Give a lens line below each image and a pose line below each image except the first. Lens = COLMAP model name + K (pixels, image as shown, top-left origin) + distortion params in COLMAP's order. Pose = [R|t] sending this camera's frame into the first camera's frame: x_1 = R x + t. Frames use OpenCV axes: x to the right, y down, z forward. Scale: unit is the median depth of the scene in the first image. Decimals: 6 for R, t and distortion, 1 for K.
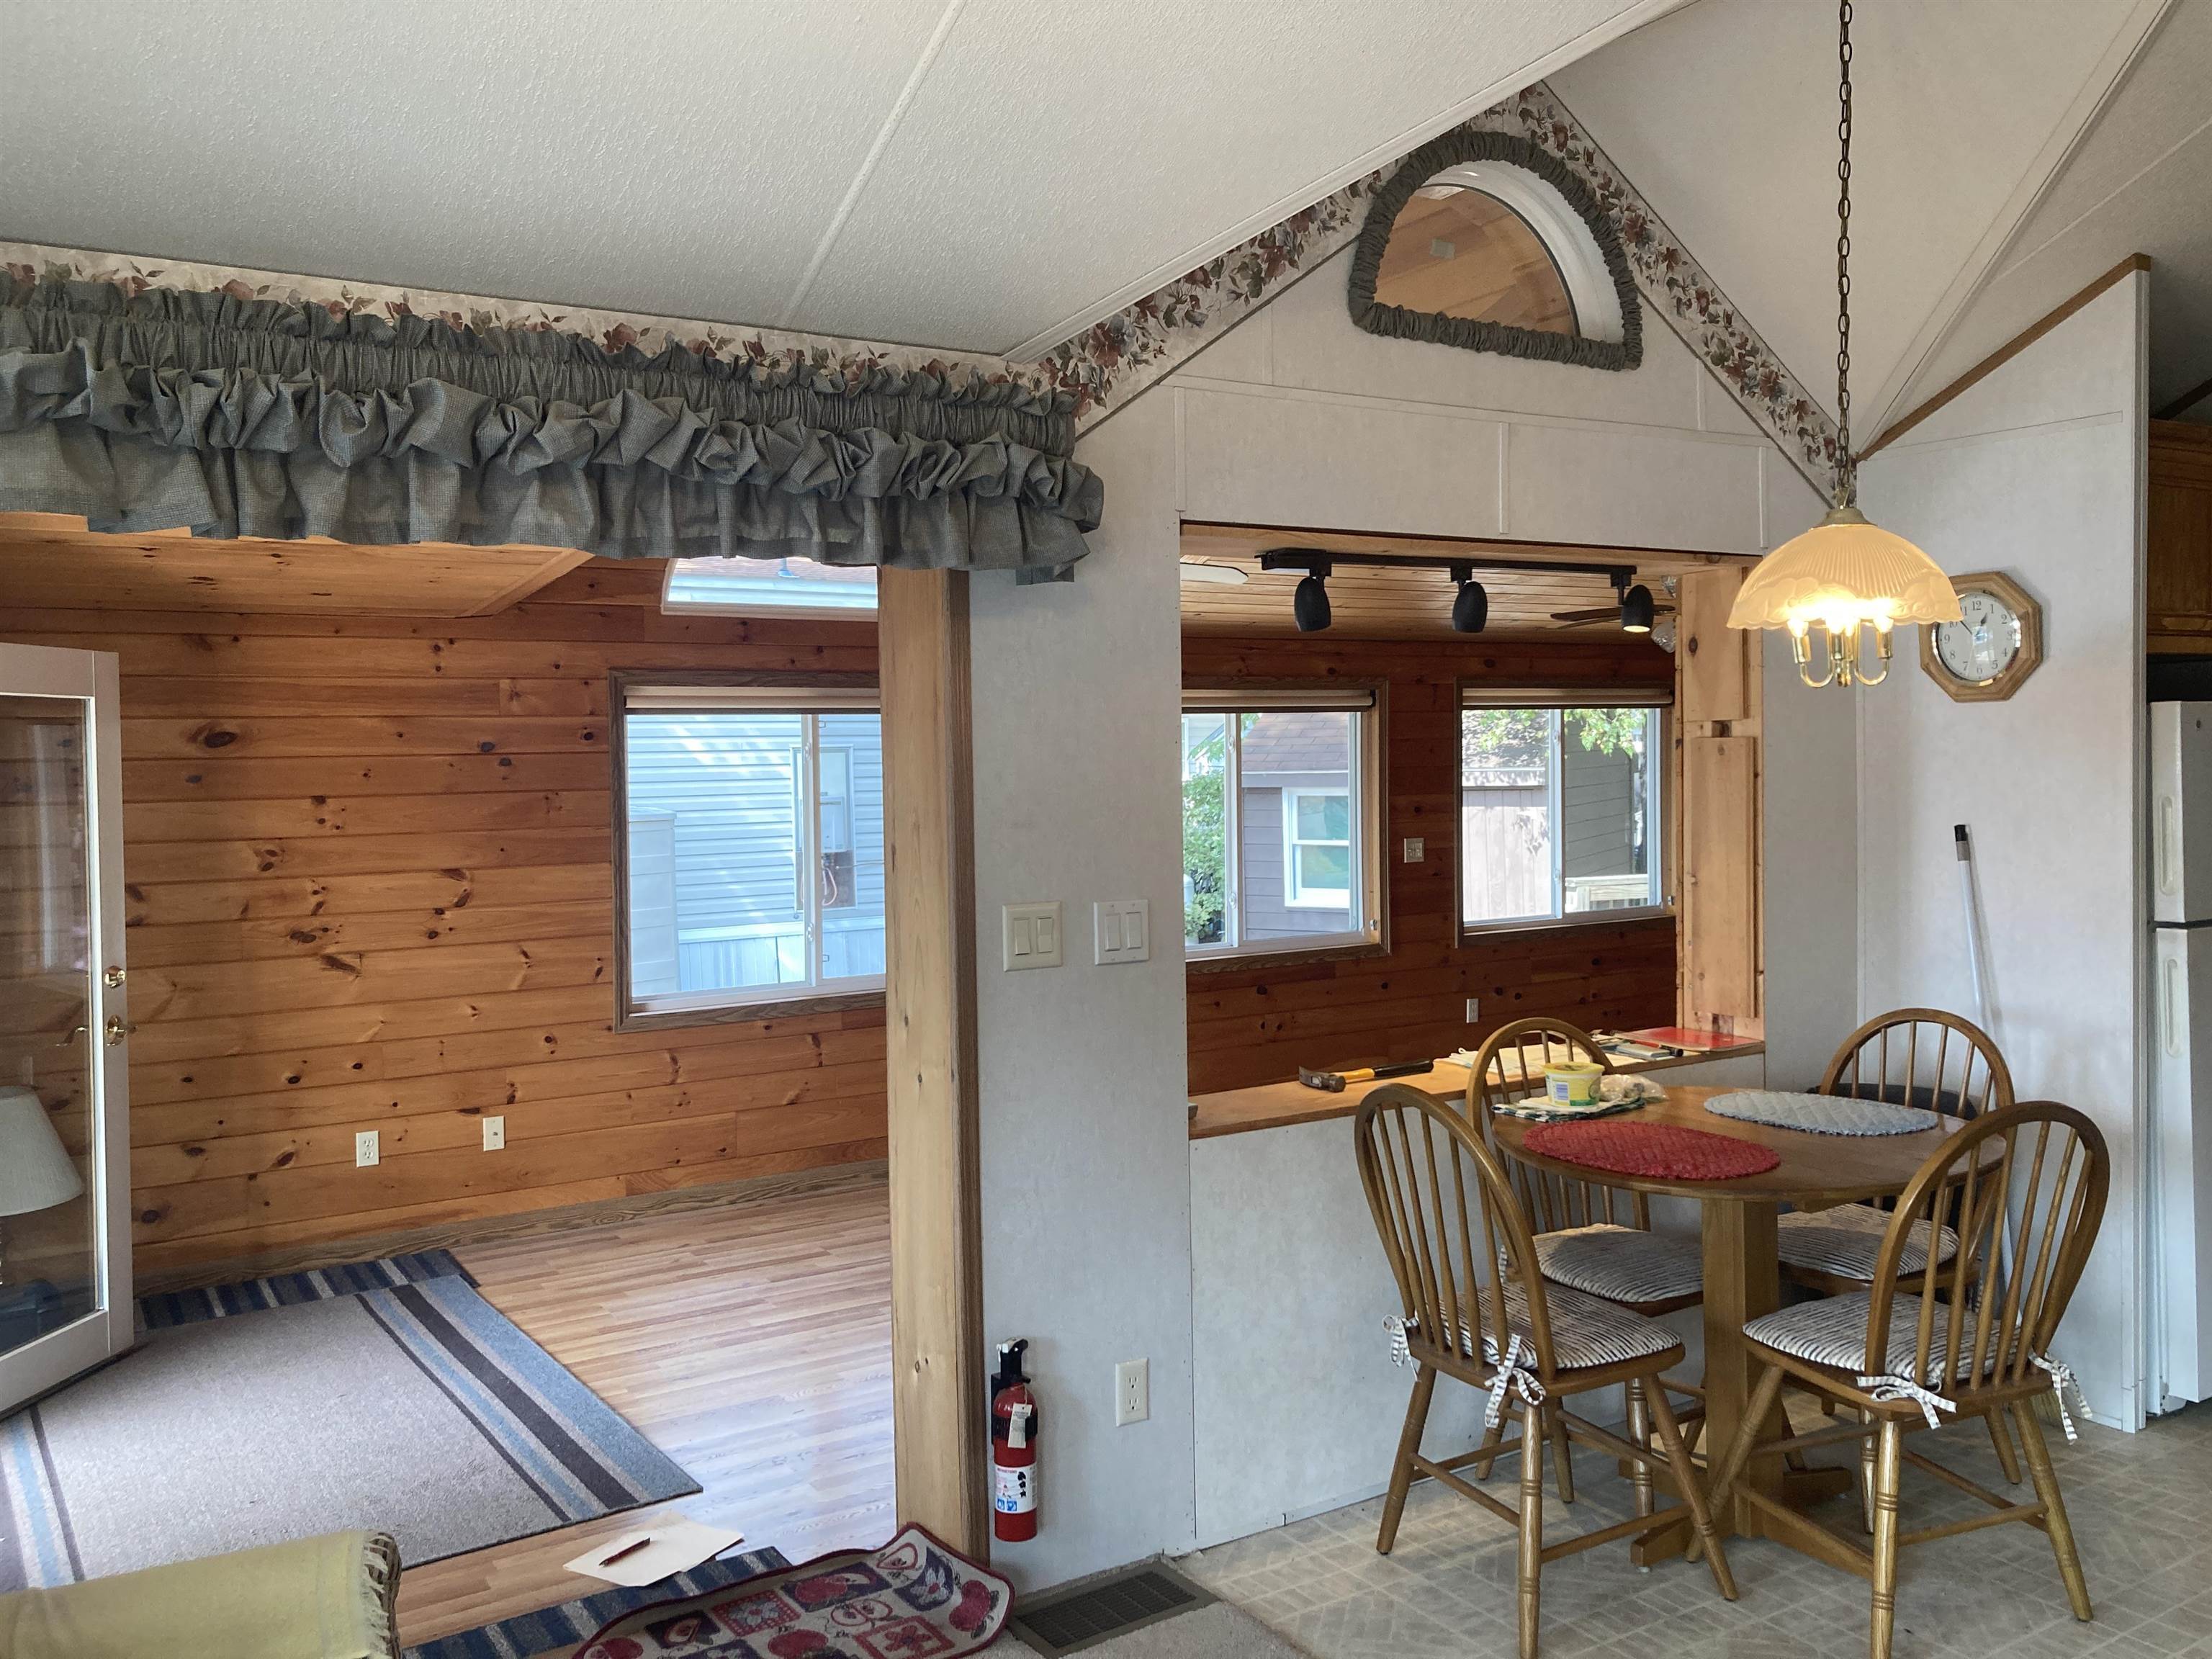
lens RADIAL K [[1817.7, 0, 1136.0], [0, 1817.7, 803.1], [0, 0, 1]] dist [0.022227, -0.014103]
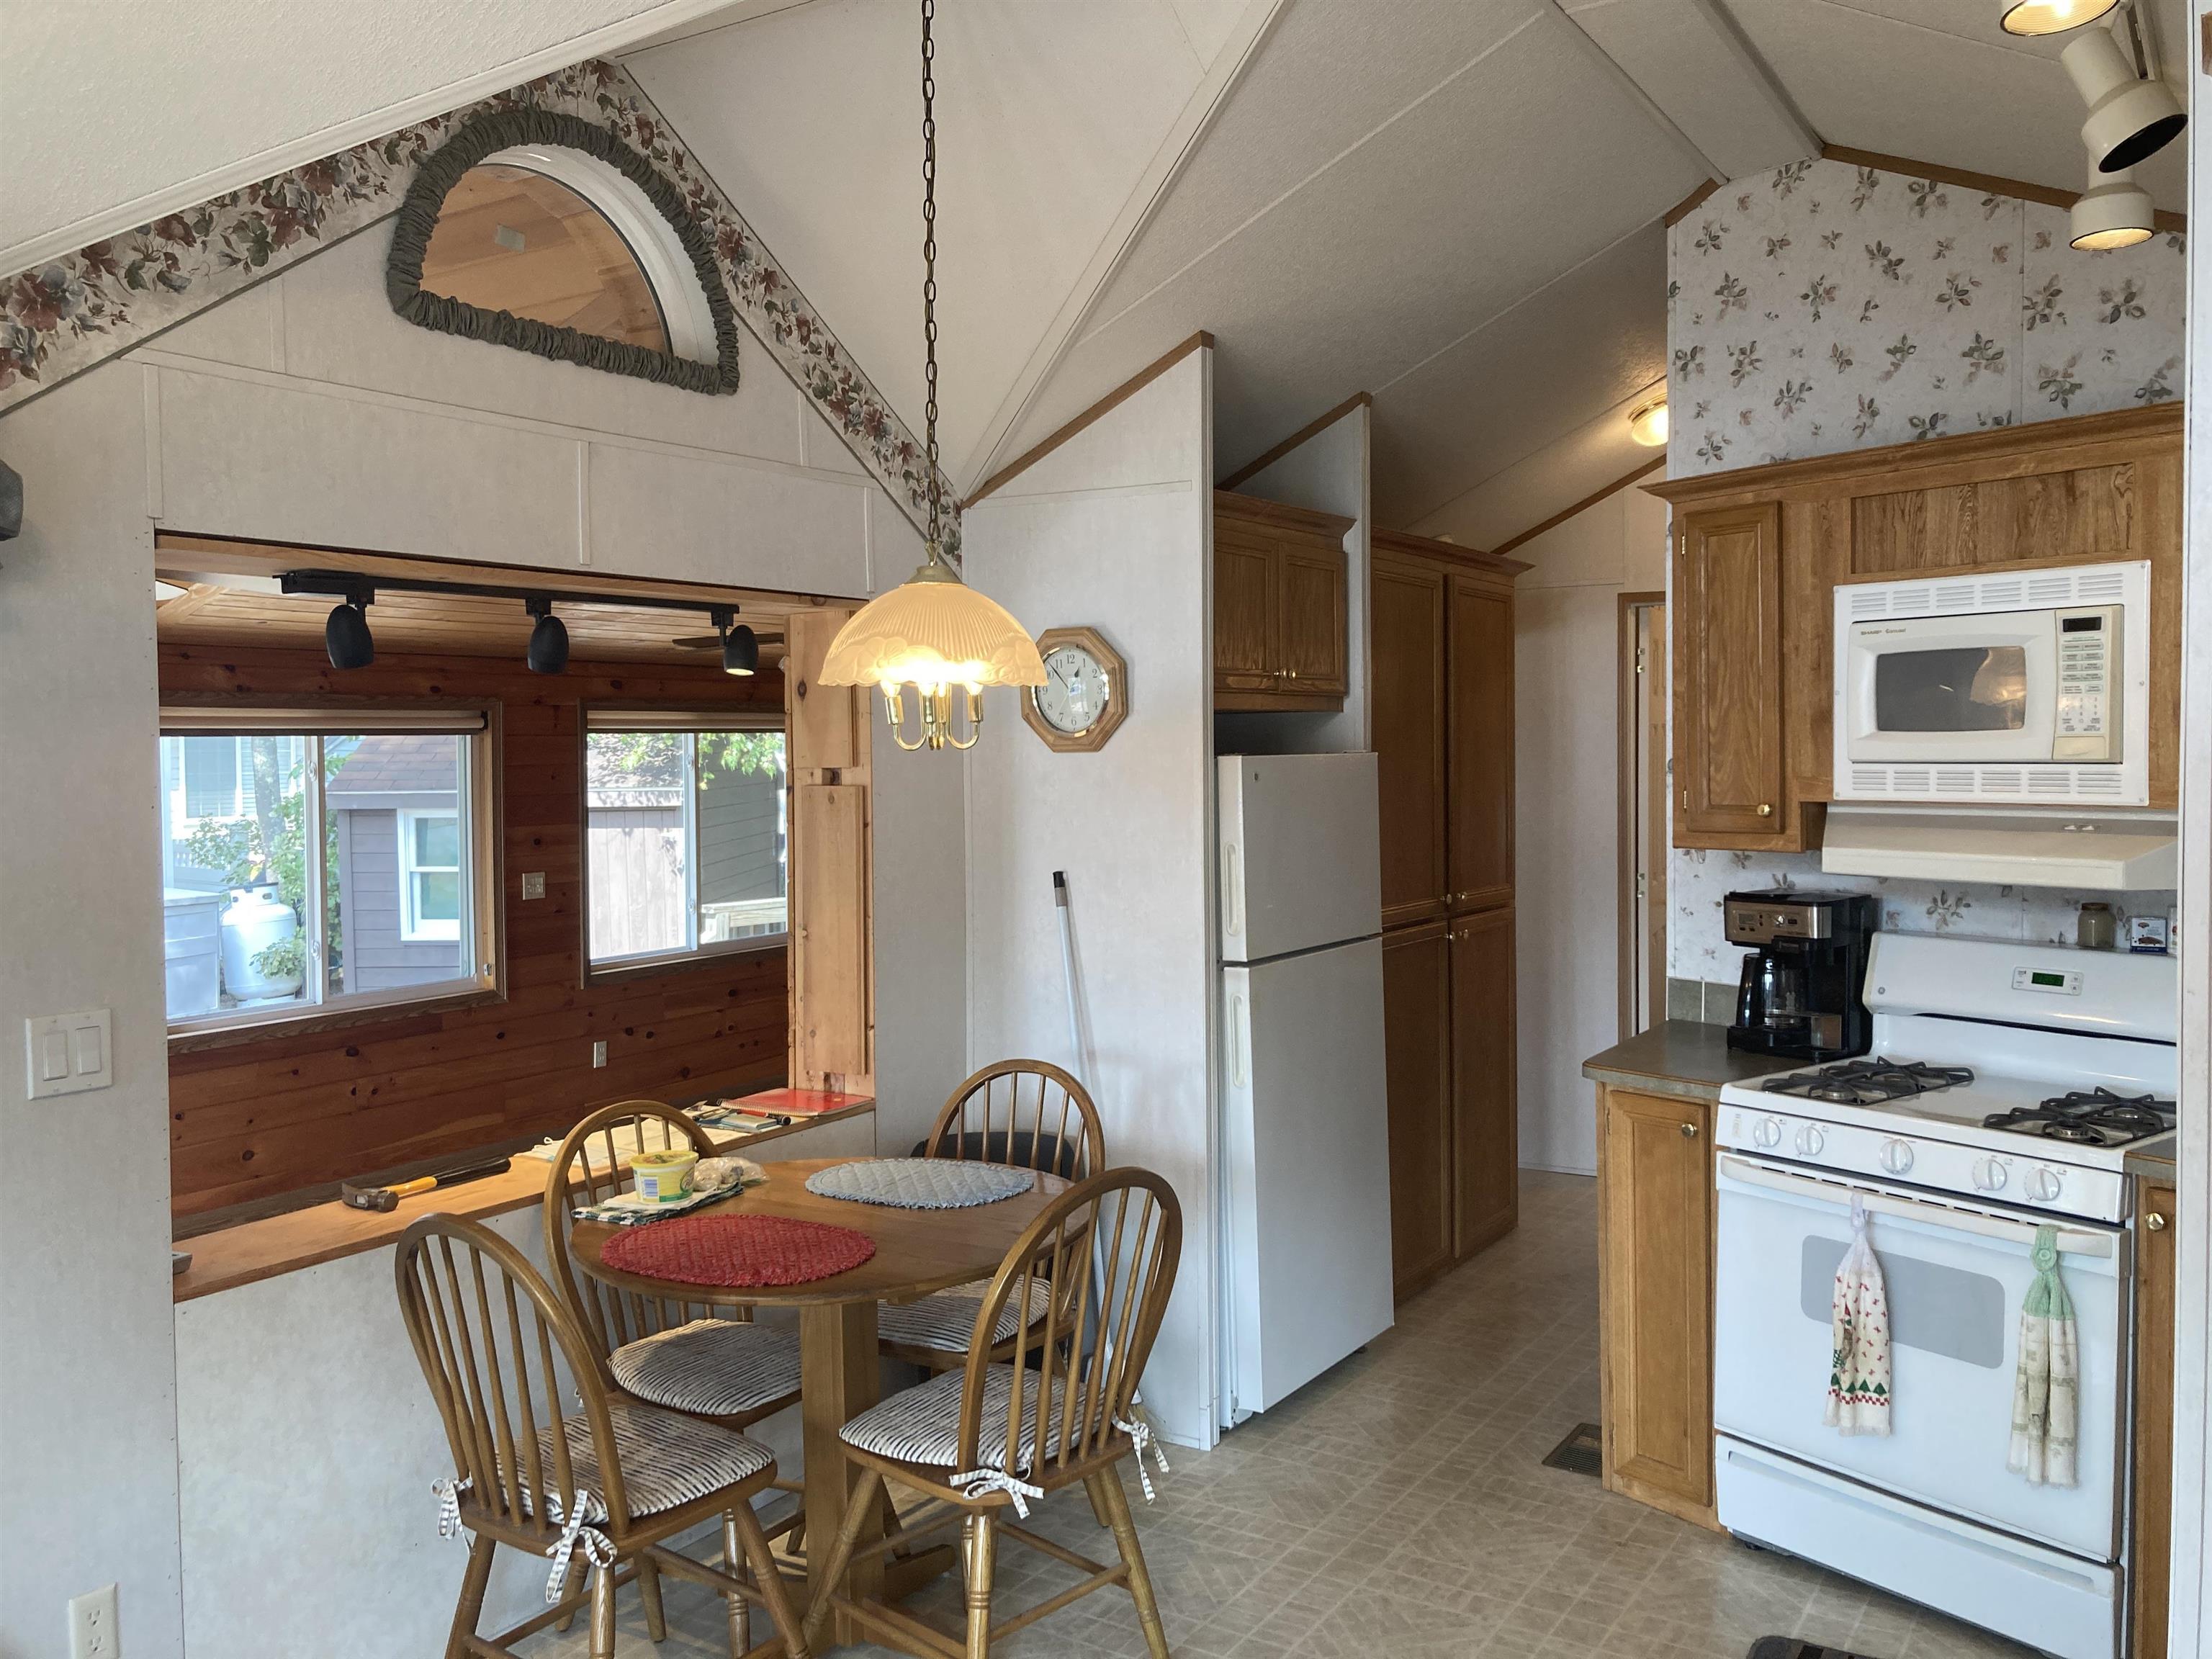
lens RADIAL K [[1817.7, 0, 1135.5], [0, 1817.7, 796.3], [0, 0, 1]] dist [0.022227, -0.014103]
pose [[0.899437, -0.004407, 0.437027, 0.052128], [0.007396, 0.999959, -0.005137, -0.027010], [-0.436987, 0.007853, 0.899433, 0.075546]]
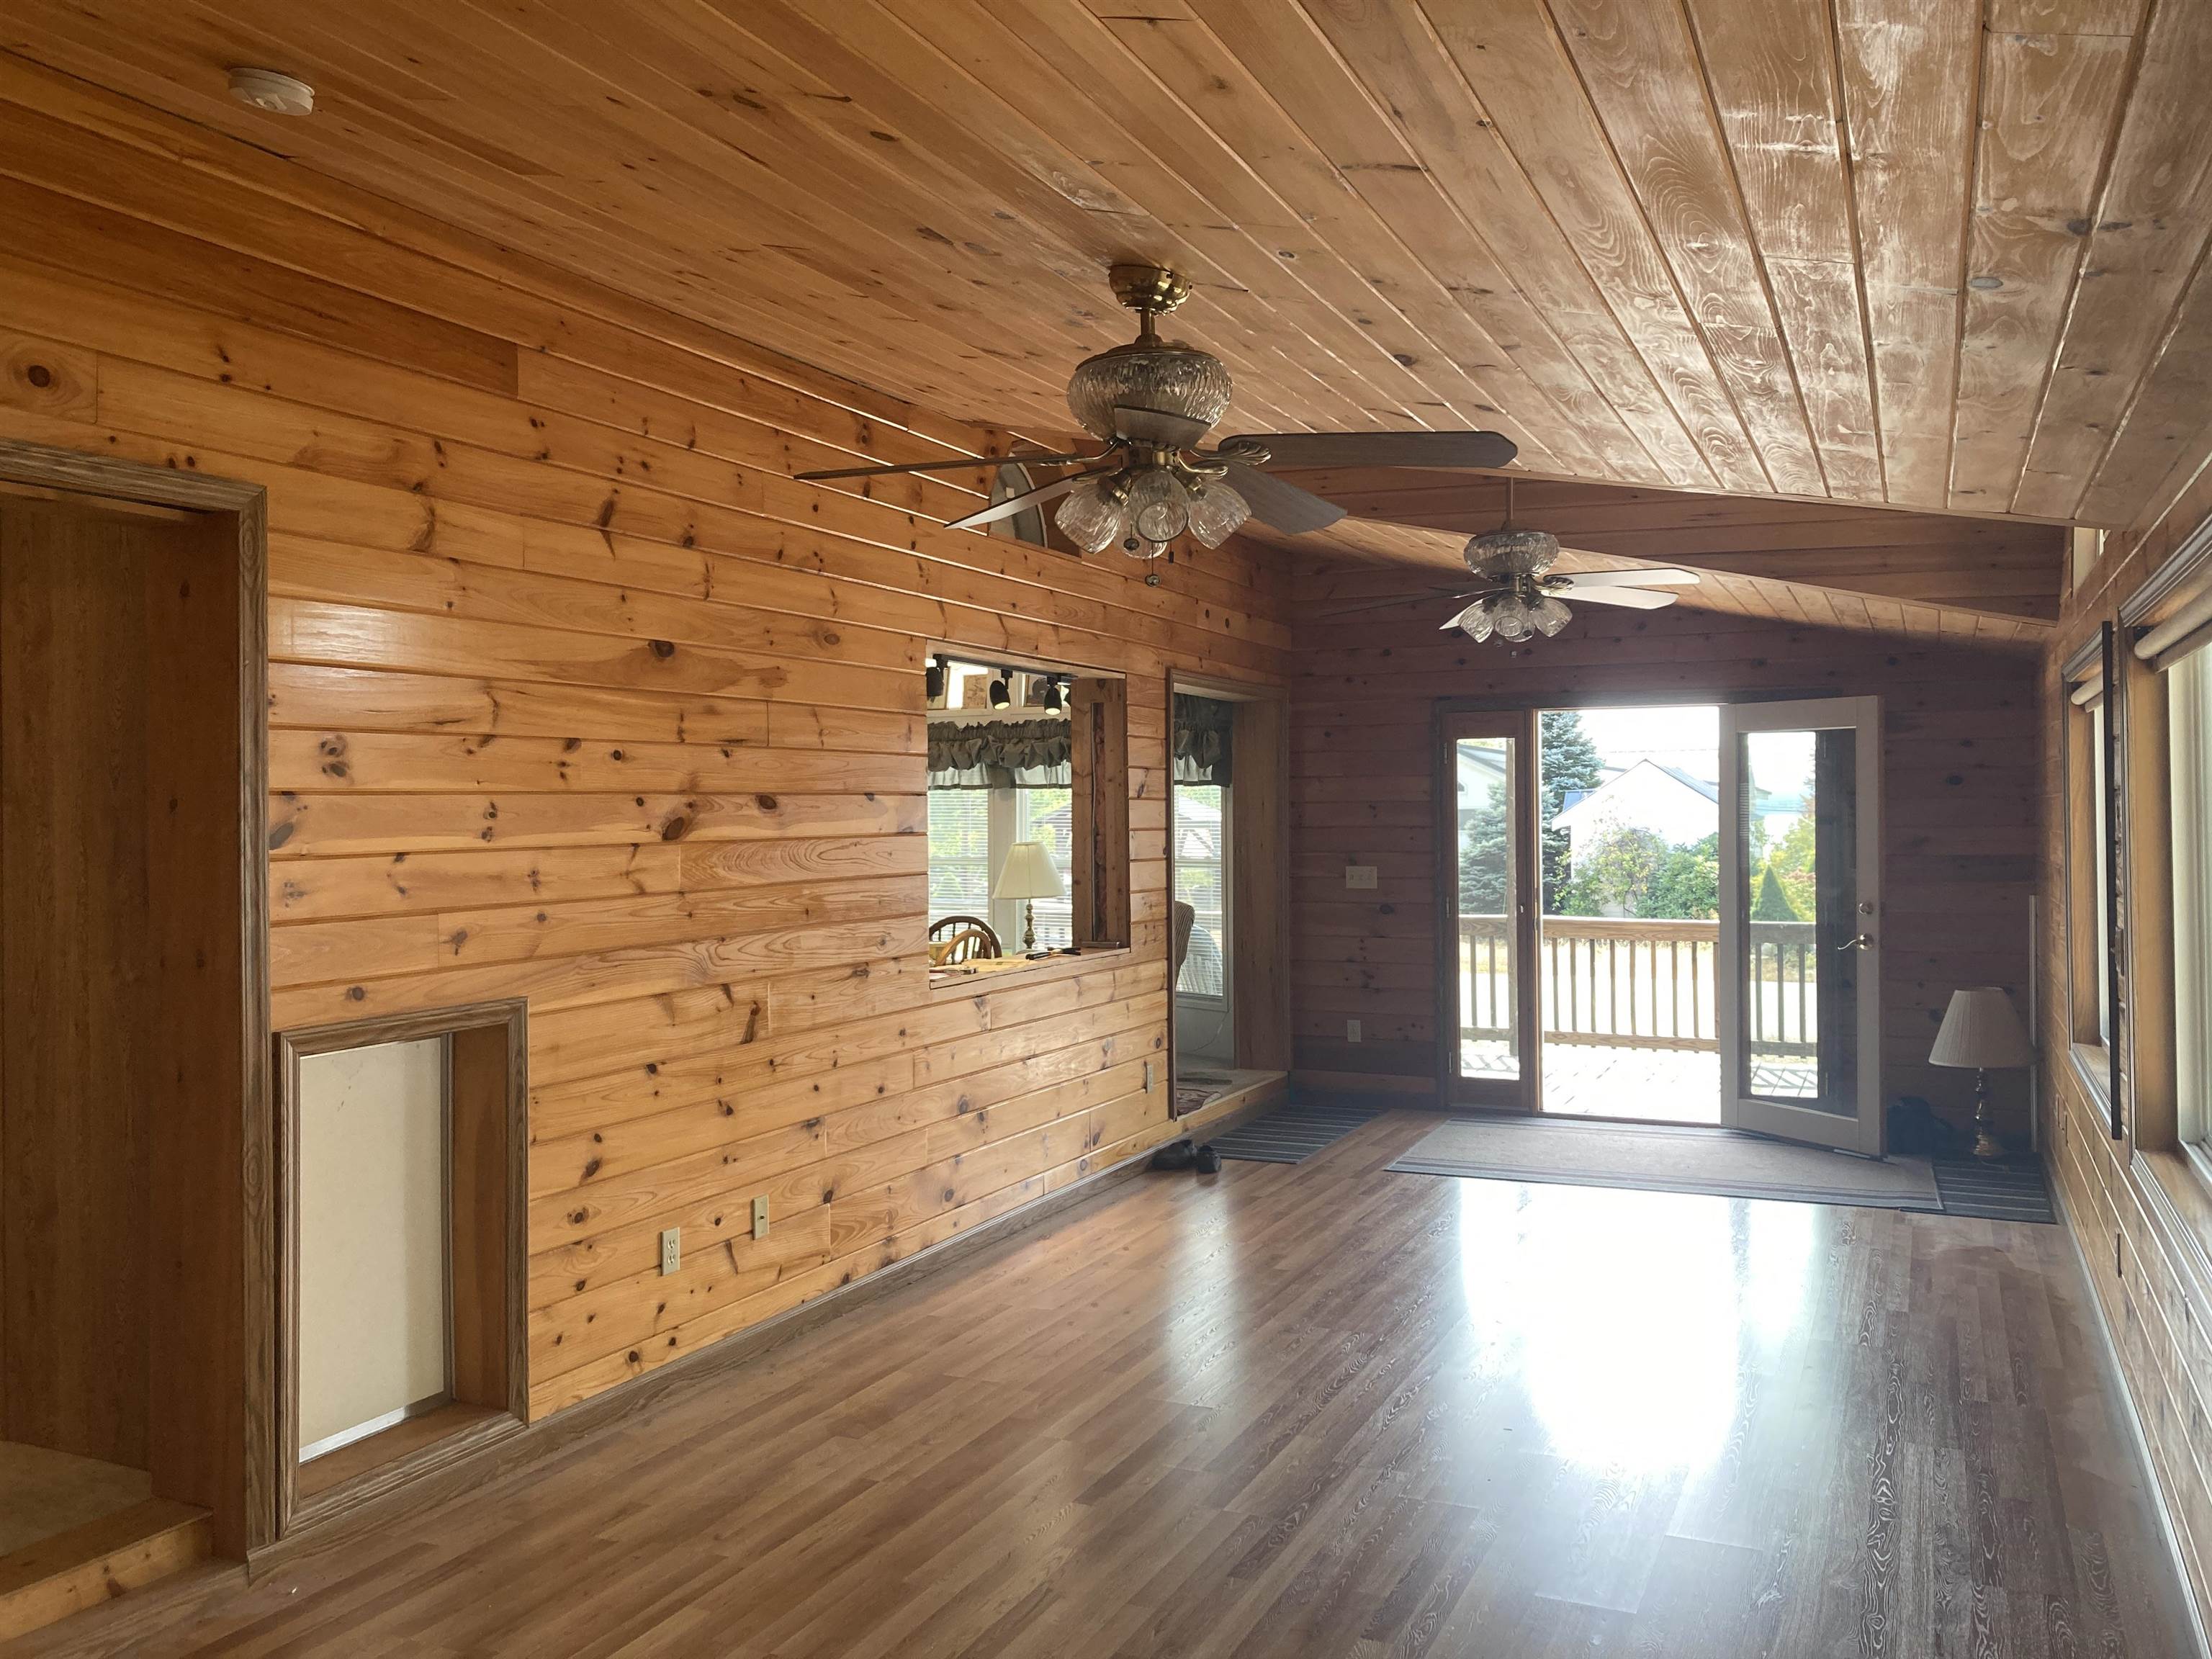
lens RADIAL K [[1817.7, 0, 1091.9], [0, 1817.7, 807.4], [0, 0, 1]] dist [0.022227, -0.014103]
pose [[-0.840353, 0.023132, -0.541546, 1.049809], [0.005711, 0.999411, 0.033828, -0.056378], [0.542010, 0.025335, -0.839990, 2.502322]]
